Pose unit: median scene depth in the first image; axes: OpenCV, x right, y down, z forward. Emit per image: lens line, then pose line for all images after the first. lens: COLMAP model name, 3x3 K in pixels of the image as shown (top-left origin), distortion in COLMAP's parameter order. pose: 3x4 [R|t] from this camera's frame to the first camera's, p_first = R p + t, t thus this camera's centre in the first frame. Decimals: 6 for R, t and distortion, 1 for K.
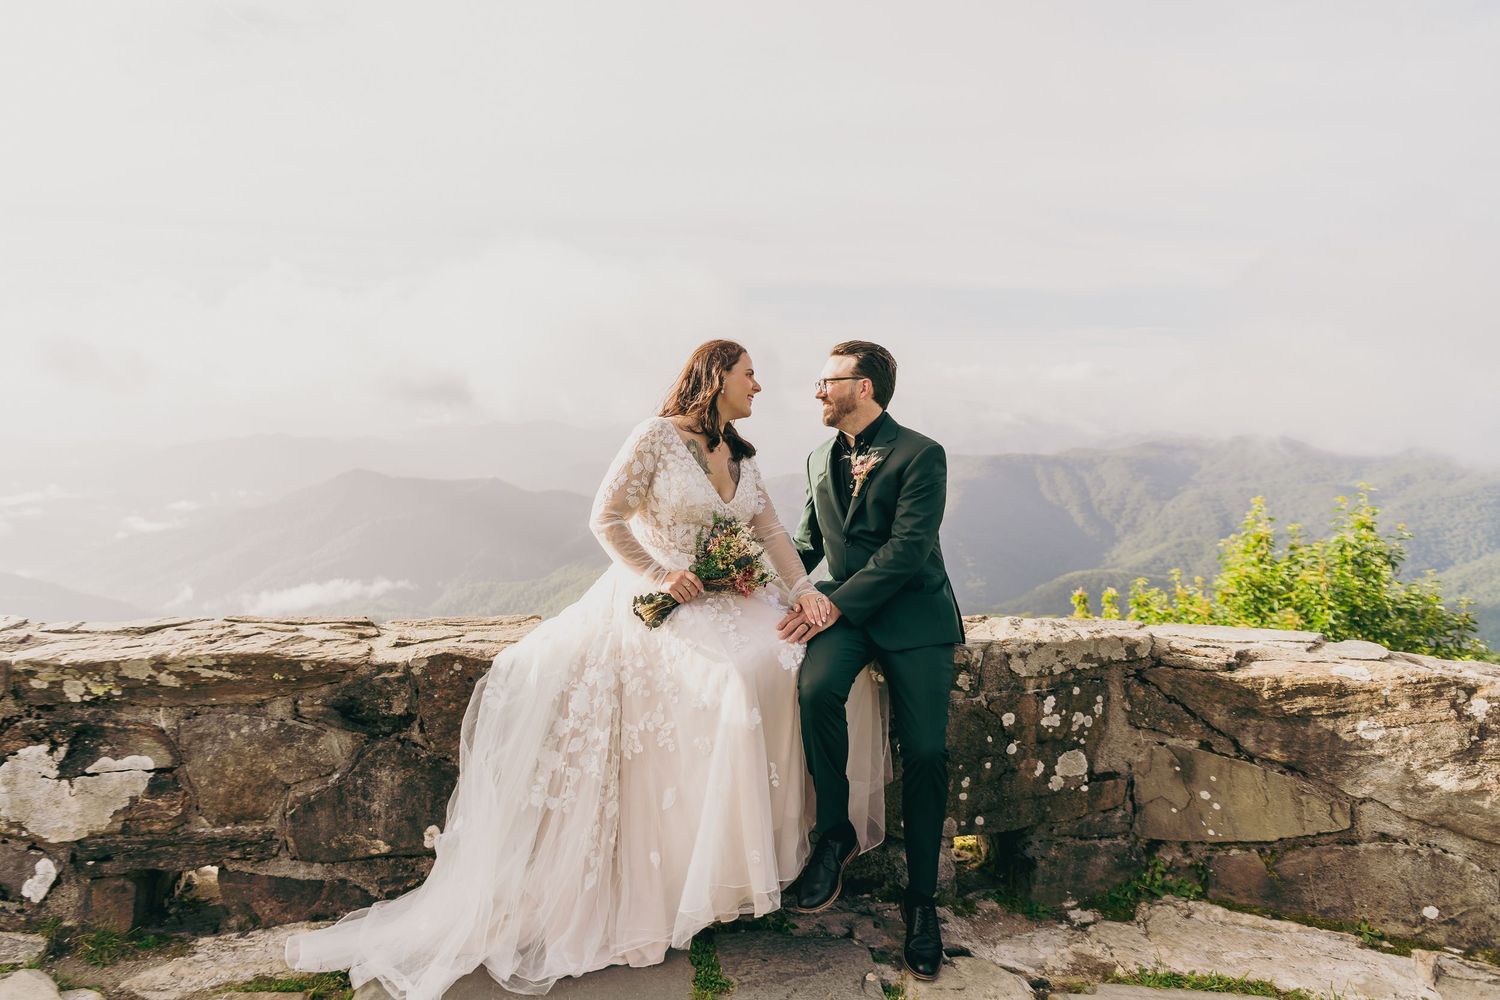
lens RADIAL K [[1053.4, 0, 757.5], [0, 1053.4, 501.6], [0, 0, 1]] dist [0.004328, -0.000162]
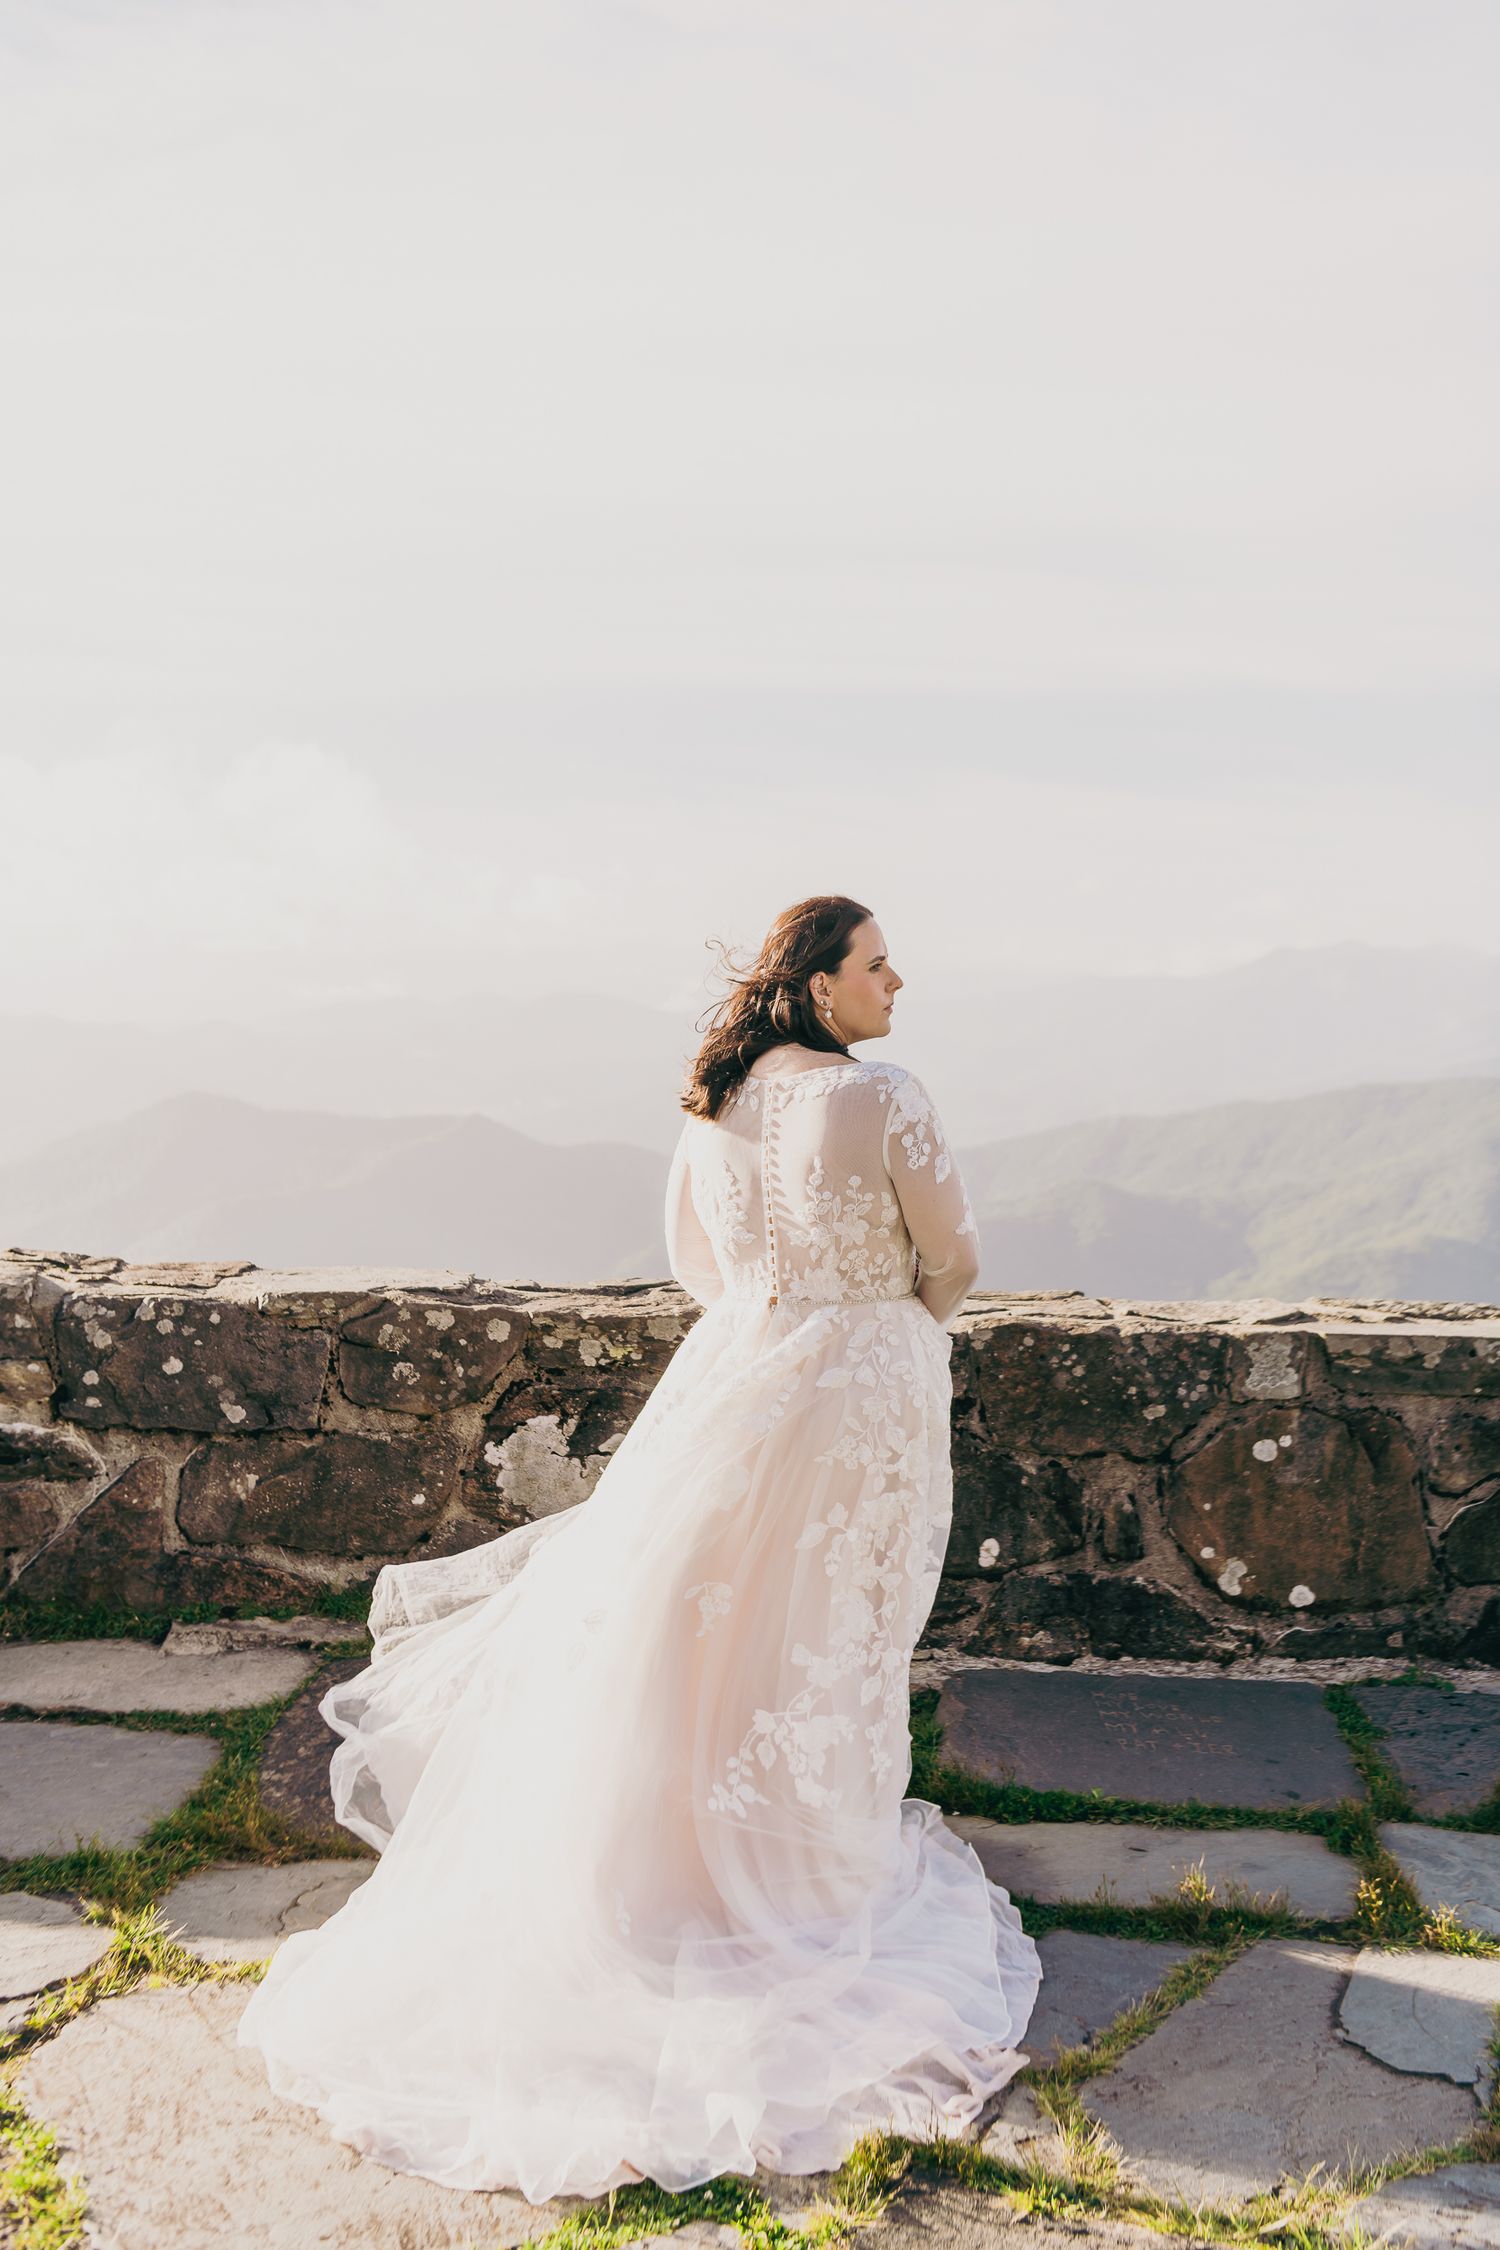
lens RADIAL K [[2308.2, 0, 755.5], [0, 2308.2, 1155.0], [0, 0, 1]] dist [-0.004895, 0.000000]
pose [[0.992696, 0.016877, -0.119452, -0.267455], [-0.017822, 0.999818, -0.006847, 0.028321], [0.119315, 0.008926, 0.992816, -0.735187]]
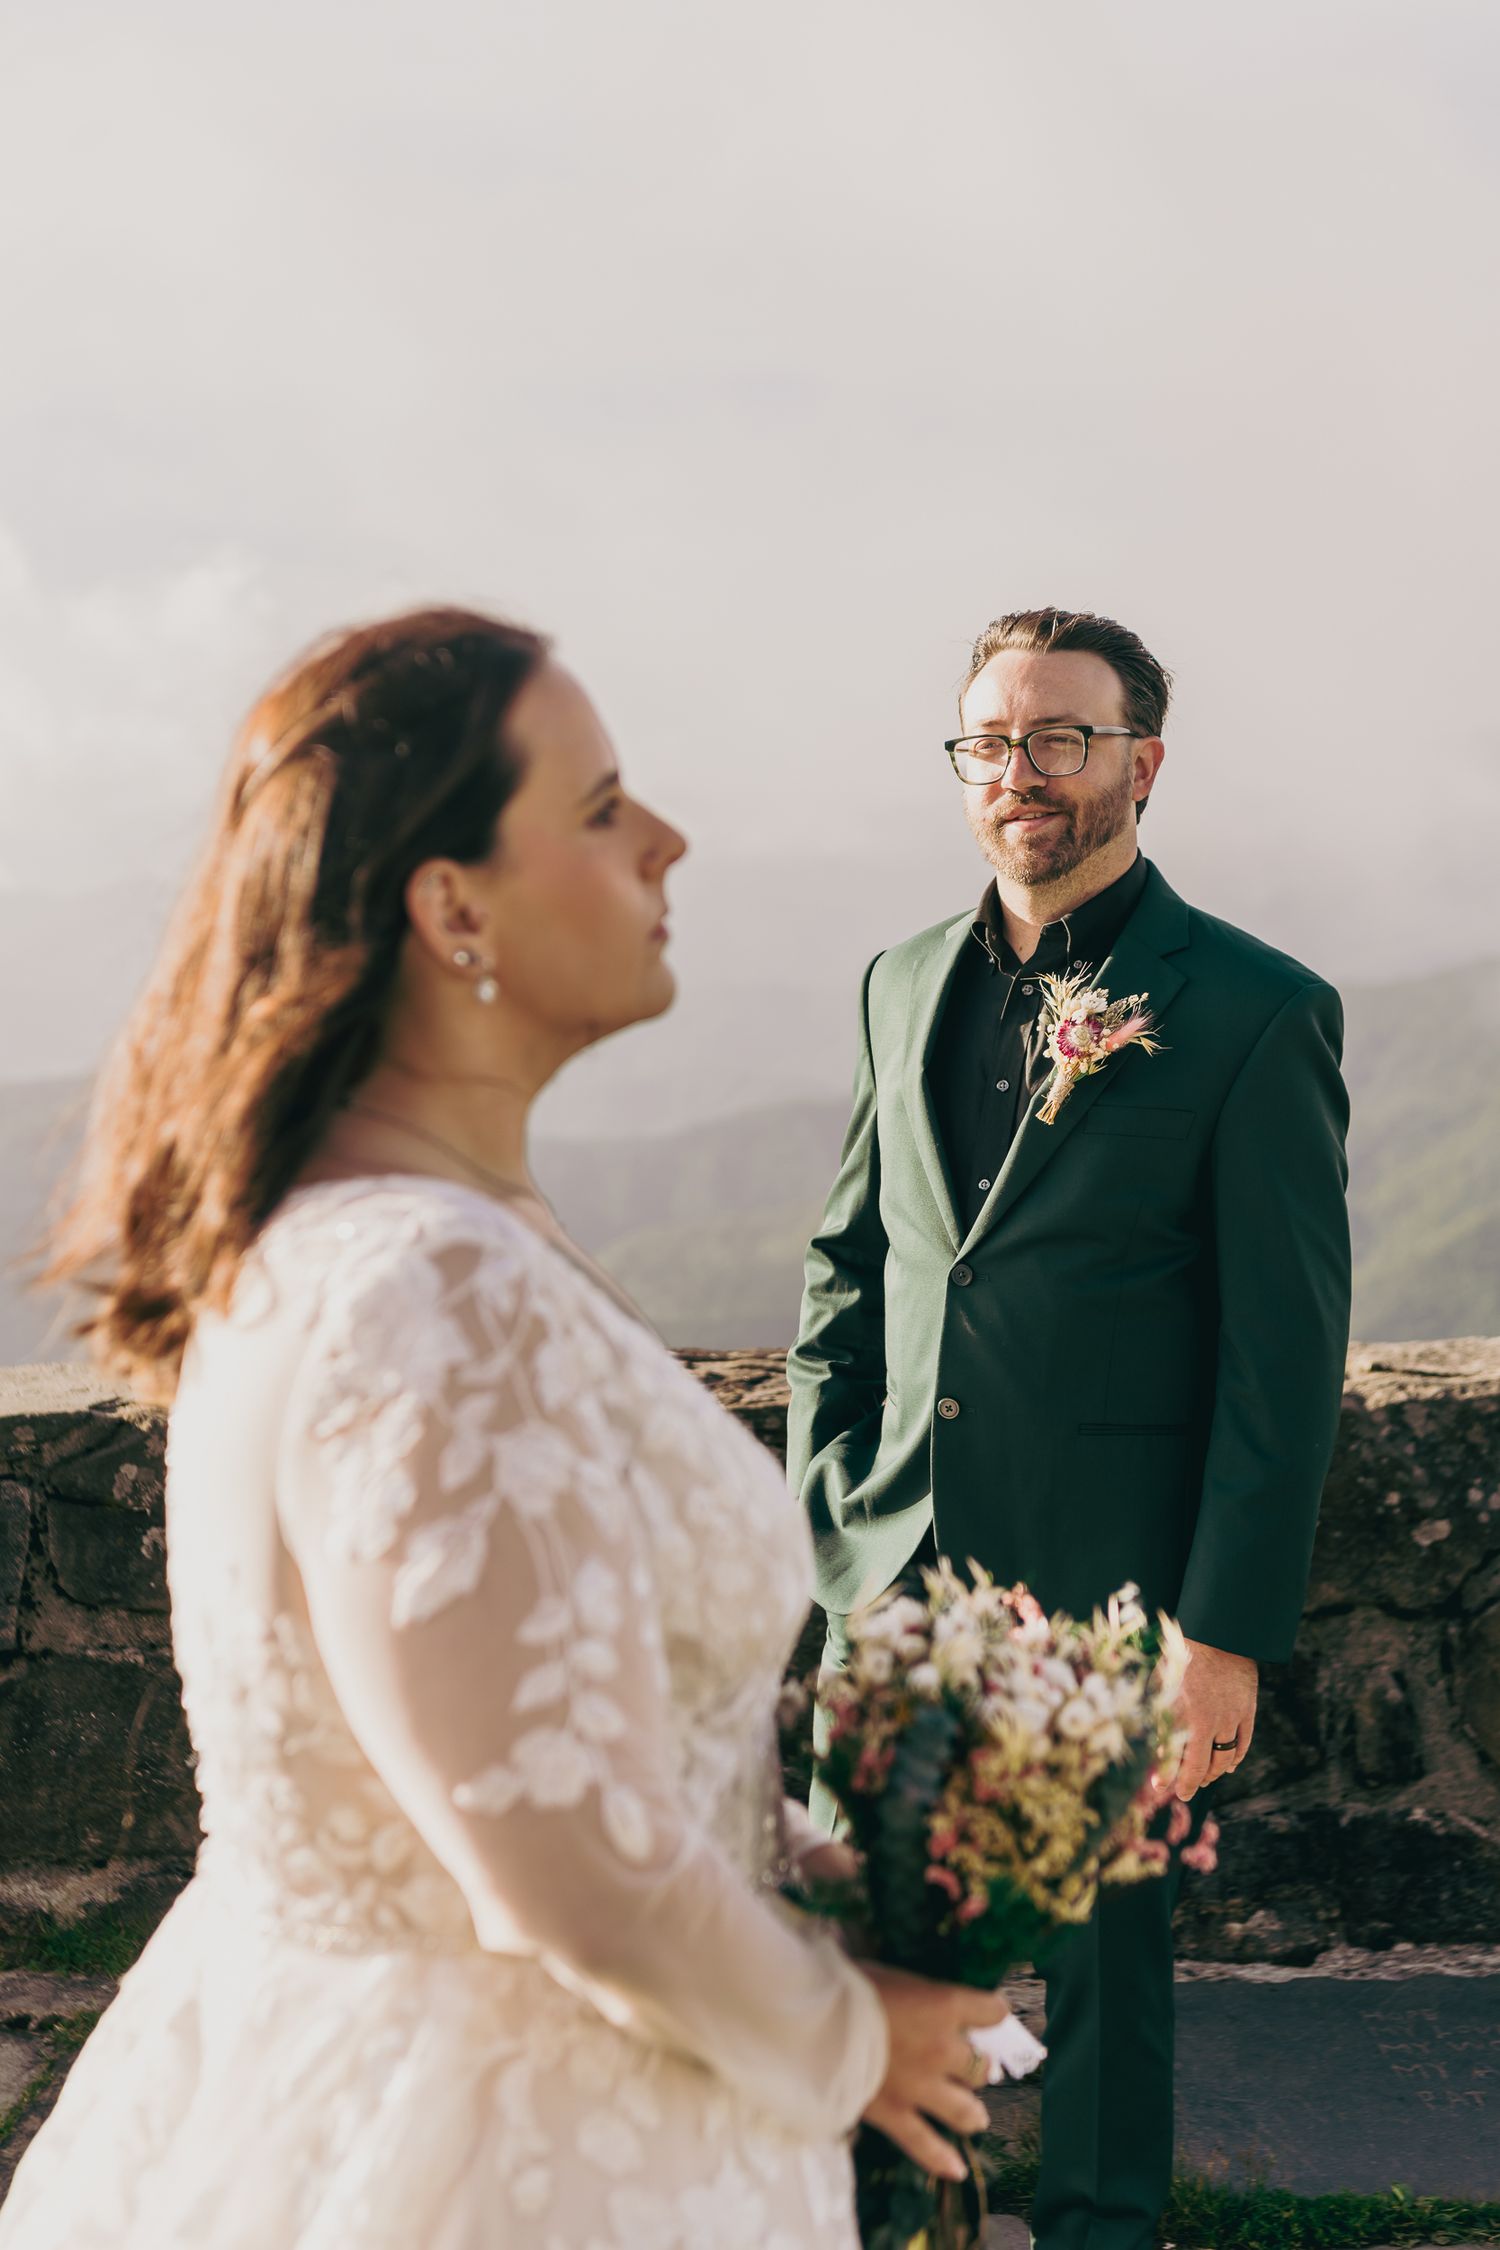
lens RADIAL K [[3621.1, 0, 757.2], [0, 3621.1, 1127.3], [0, 0, 1]] dist [-0.003942, 0.000000]
pose [[0.996957, -0.038205, -0.067944, -0.353473], [0.038320, 0.999265, 0.000389, 0.011702], [0.067879, -0.002992, 0.997689, -0.617311]]
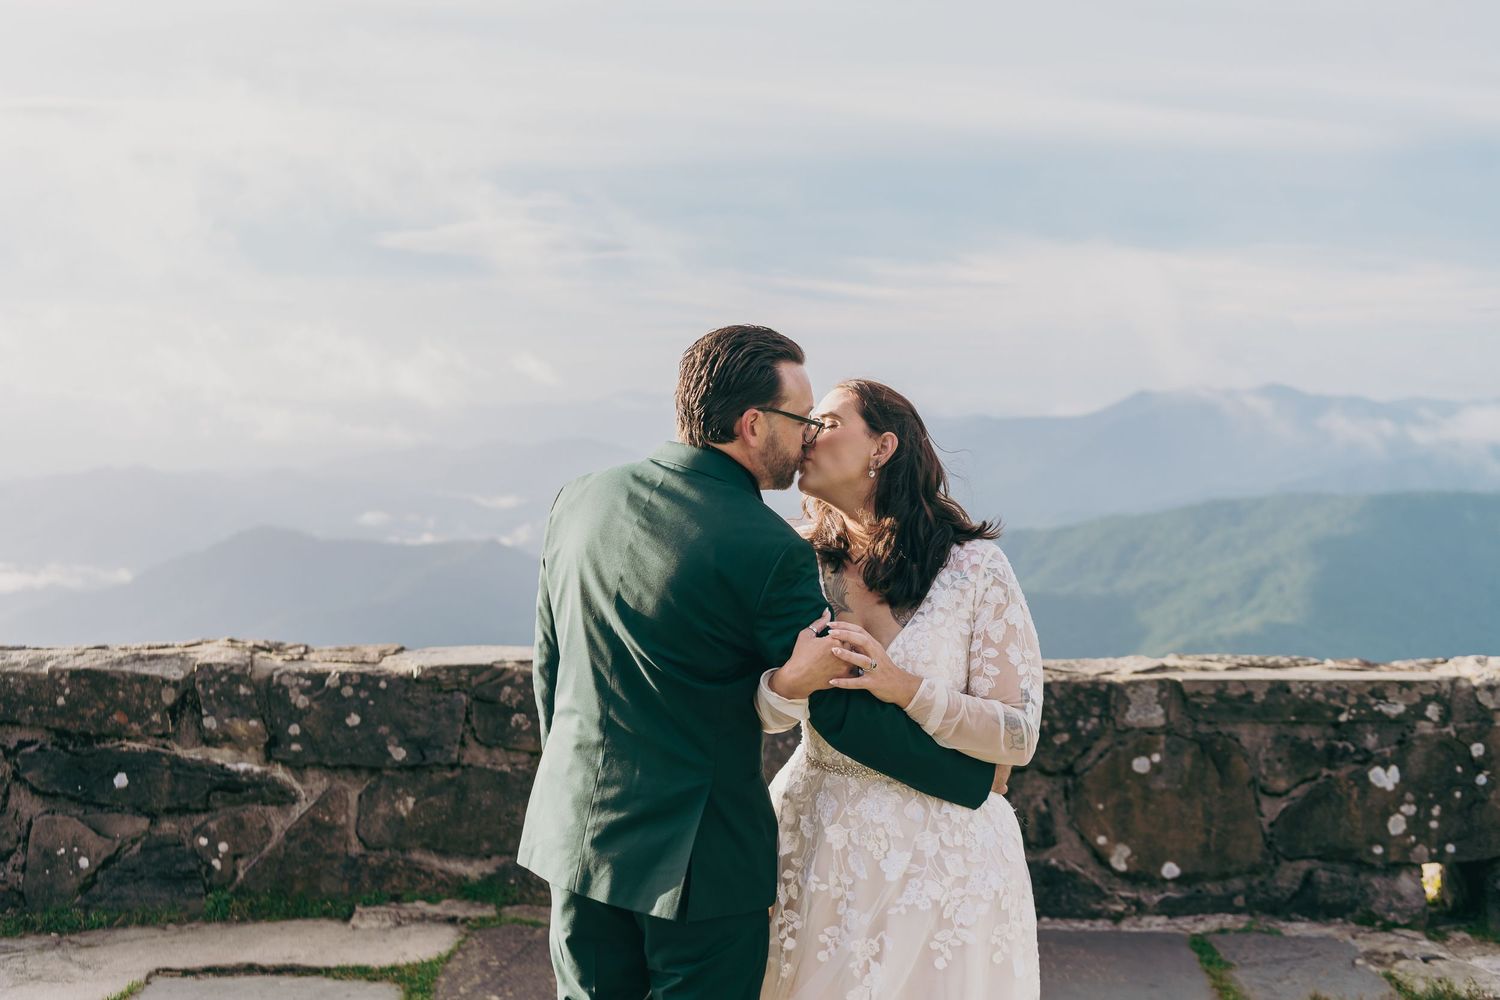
lens RADIAL K [[1893.9, 0, 720.4], [0, 1893.9, 487.3], [0, 0, 1]] dist [-0.017909, 0.000000]
pose [[0.993202, -0.008720, -0.116078, -0.293587], [0.002972, 0.998765, -0.049593, 0.038970], [0.116367, 0.048911, 0.992001, -0.975217]]
